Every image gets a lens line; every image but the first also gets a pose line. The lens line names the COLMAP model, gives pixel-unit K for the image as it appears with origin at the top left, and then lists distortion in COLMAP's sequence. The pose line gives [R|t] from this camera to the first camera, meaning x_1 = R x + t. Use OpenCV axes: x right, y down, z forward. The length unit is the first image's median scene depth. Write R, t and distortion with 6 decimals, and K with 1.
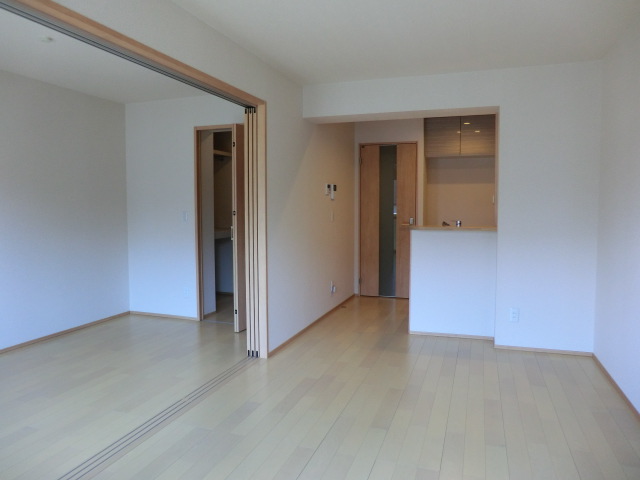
lens RADIAL K [[457.9, 0, 320.0], [0, 457.9, 240.0], [0, 0, 1]] dist [-0.110531, 0.099269]
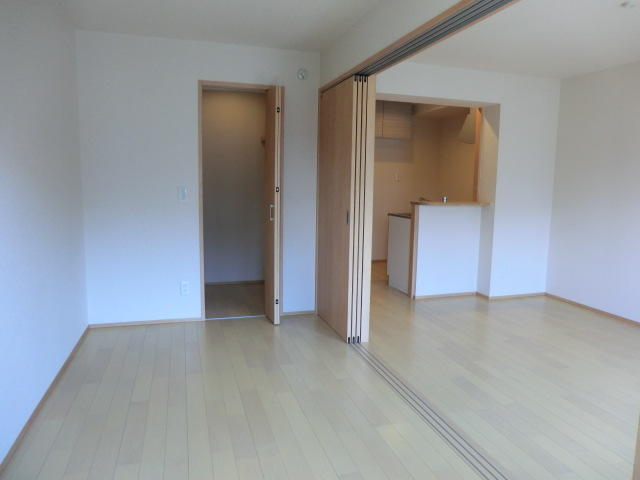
lens RADIAL K [[457.9, 0, 320.0], [0, 457.9, 240.0], [0, 0, 1]] dist [-0.110531, 0.099269]
pose [[0.803345, -0.063139, 0.592157, -0.652625], [0.028755, 0.997316, 0.067329, -0.019634], [-0.594819, -0.037061, 0.803005, 0.251075]]
